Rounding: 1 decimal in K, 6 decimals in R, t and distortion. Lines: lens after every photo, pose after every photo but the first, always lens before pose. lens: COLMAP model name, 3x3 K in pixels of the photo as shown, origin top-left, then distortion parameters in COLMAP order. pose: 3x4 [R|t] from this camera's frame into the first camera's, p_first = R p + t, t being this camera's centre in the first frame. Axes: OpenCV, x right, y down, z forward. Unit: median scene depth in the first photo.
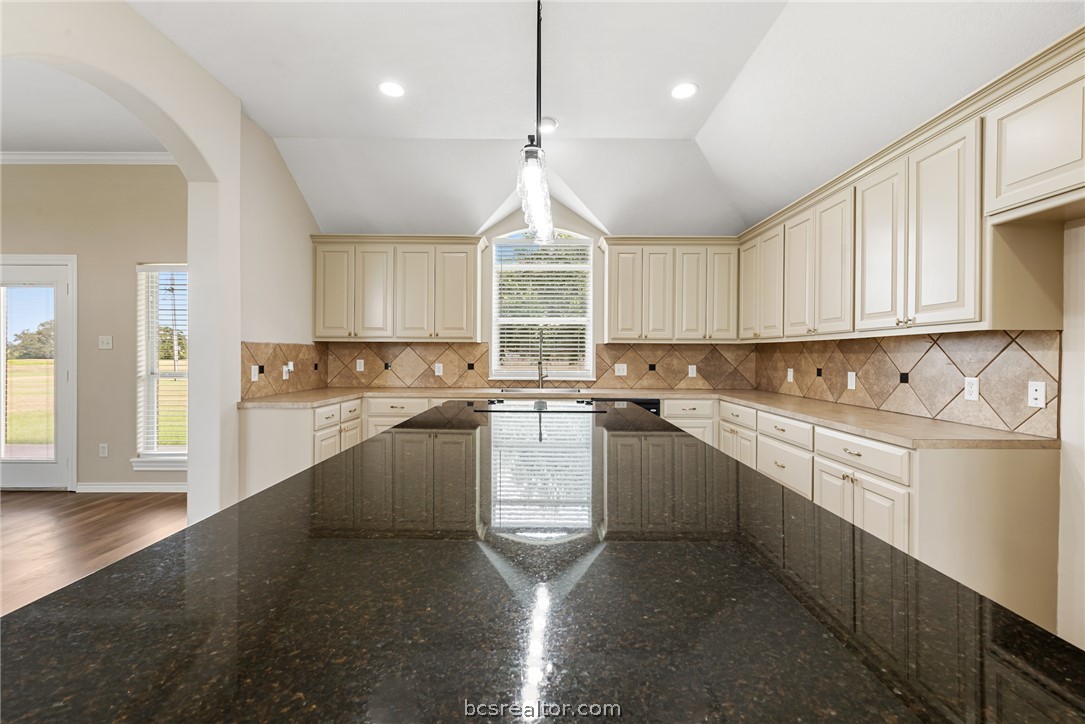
lens RADIAL K [[456.3, 0, 543.9], [0, 456.3, 354.2], [0, 0, 1]] dist [0.008240, -0.000243]
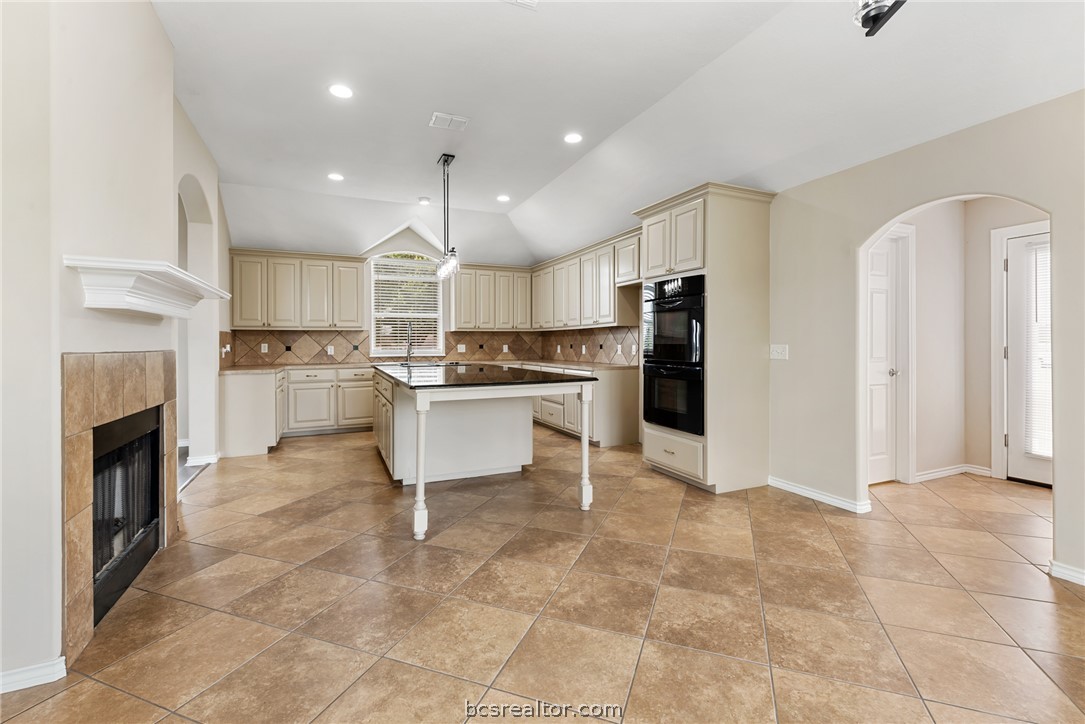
lens RADIAL K [[475.3, 0, 540.9], [0, 475.3, 343.6], [0, 0, 1]] dist [0.010092, -0.000209]
pose [[0.913174, -0.011225, 0.407416, -0.253827], [0.010620, 0.999937, 0.003744, 0.015720], [-0.407432, 0.000908, 0.913235, -0.602912]]
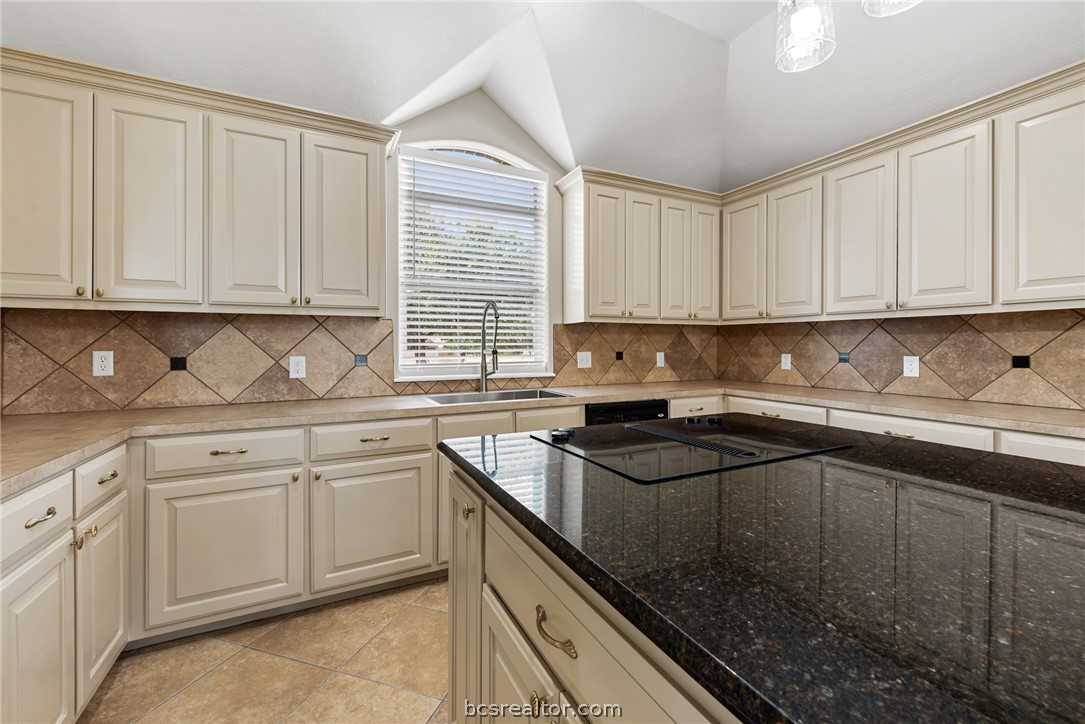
lens RADIAL K [[446.1, 0, 544.5], [0, 446.1, 345.6], [0, 0, 1]] dist [0.002264, -0.000072]
pose [[0.890793, -0.008239, 0.454335, -0.225039], [0.006709, 0.999965, 0.004980, 0.007765], [-0.454361, -0.001388, 0.890817, 0.422438]]
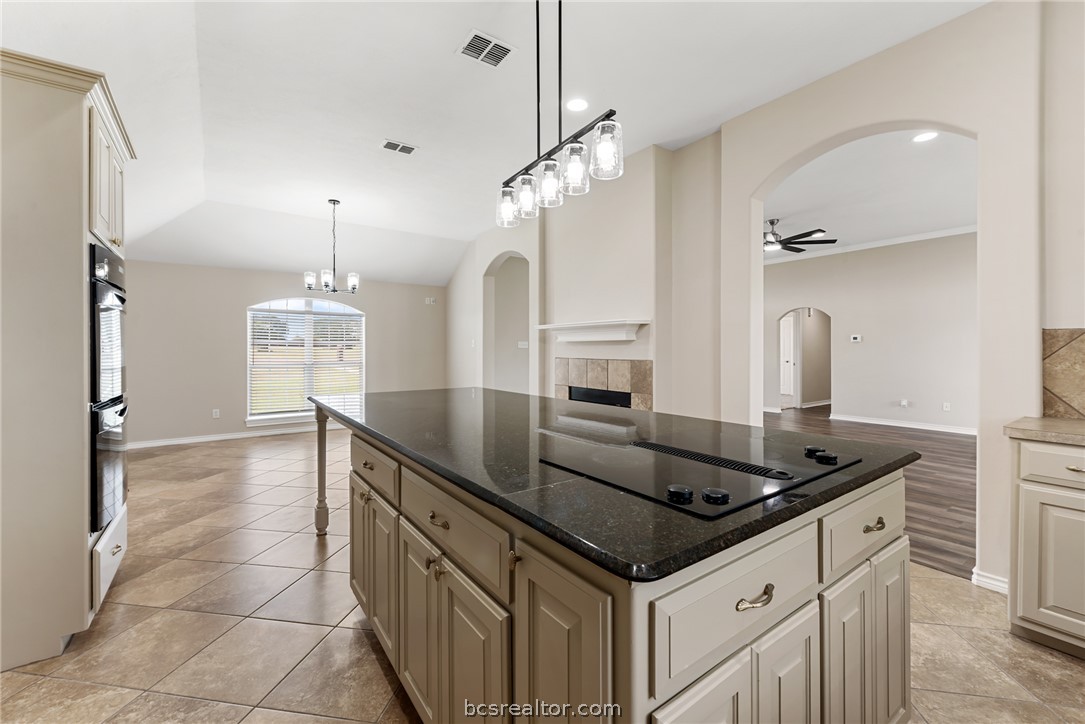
lens RADIAL K [[446.1, 0, 544.5], [0, 446.1, 345.6], [0, 0, 1]] dist [0.002264, -0.000072]
pose [[-0.806500, -0.008888, -0.591167, 0.248817], [-0.002827, 0.999934, -0.011177, 0.002899], [0.591227, -0.007343, -0.806472, 0.813101]]
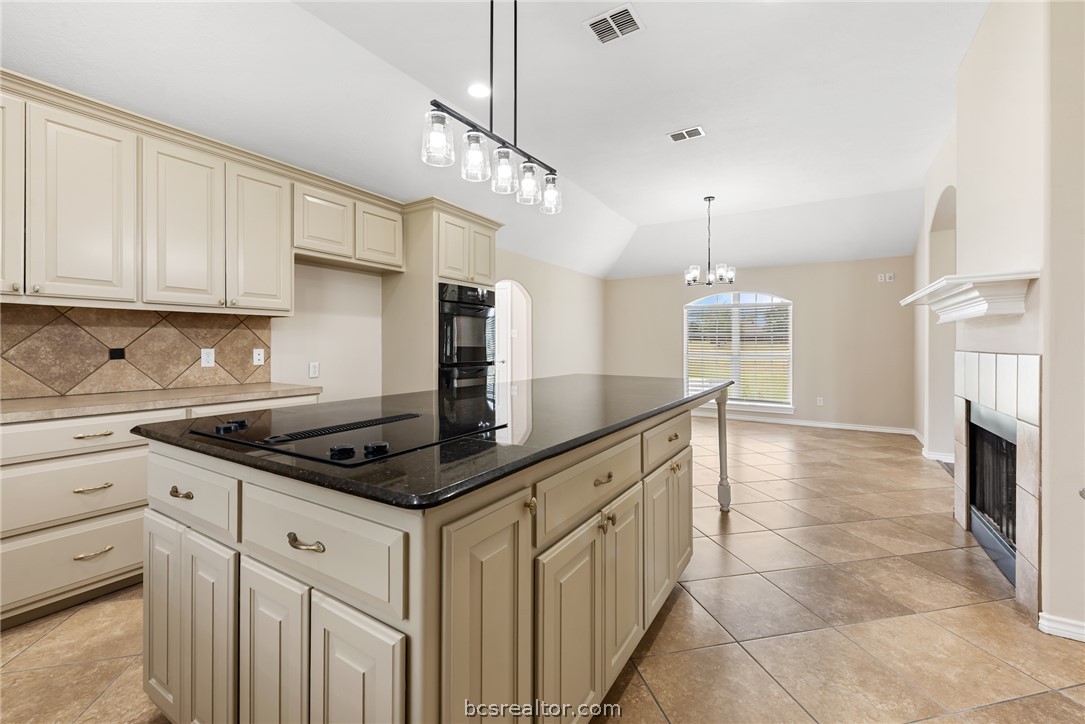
lens RADIAL K [[446.1, 0, 544.5], [0, 446.1, 345.6], [0, 0, 1]] dist [0.002264, -0.000072]
pose [[-0.847937, -0.009120, 0.530019, -0.275907], [-0.007526, 0.999958, 0.005167, 0.014983], [-0.530044, 0.000392, -0.847970, 0.828018]]
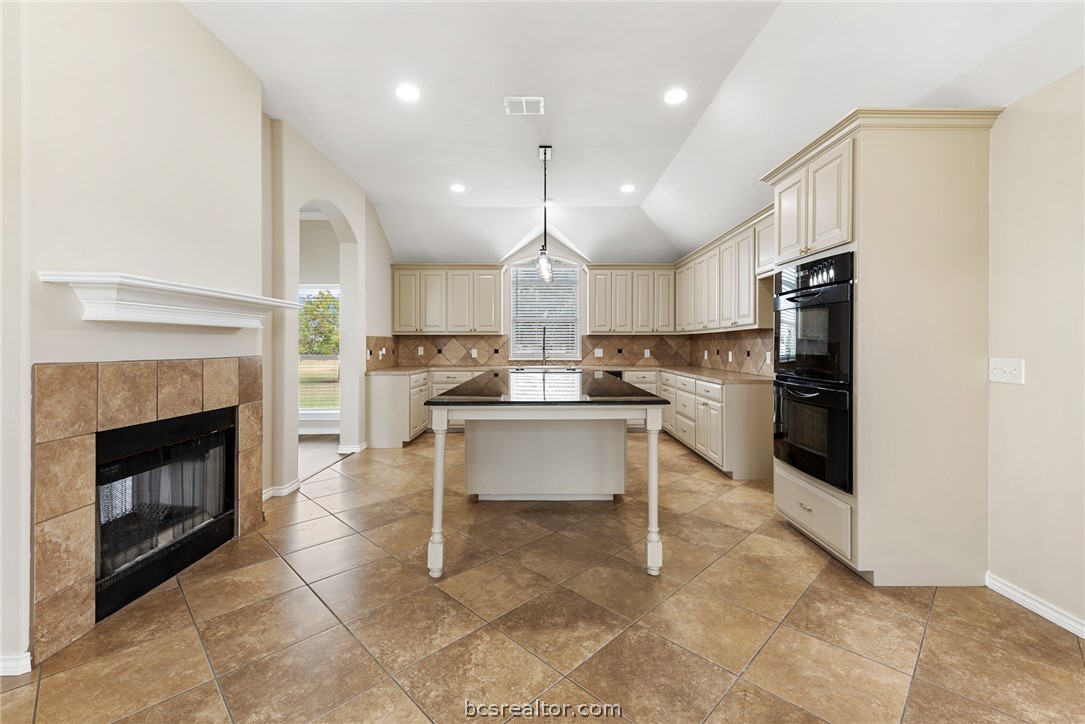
lens RADIAL K [[451.4, 0, 544.9], [0, 451.4, 343.5], [0, 0, 1]] dist [0.008869, -0.001083]
pose [[0.999959, -0.006165, 0.006658, -0.015008], [0.006180, 0.999978, -0.002316, 0.006927], [-0.006643, 0.002357, 0.999975, -0.483780]]
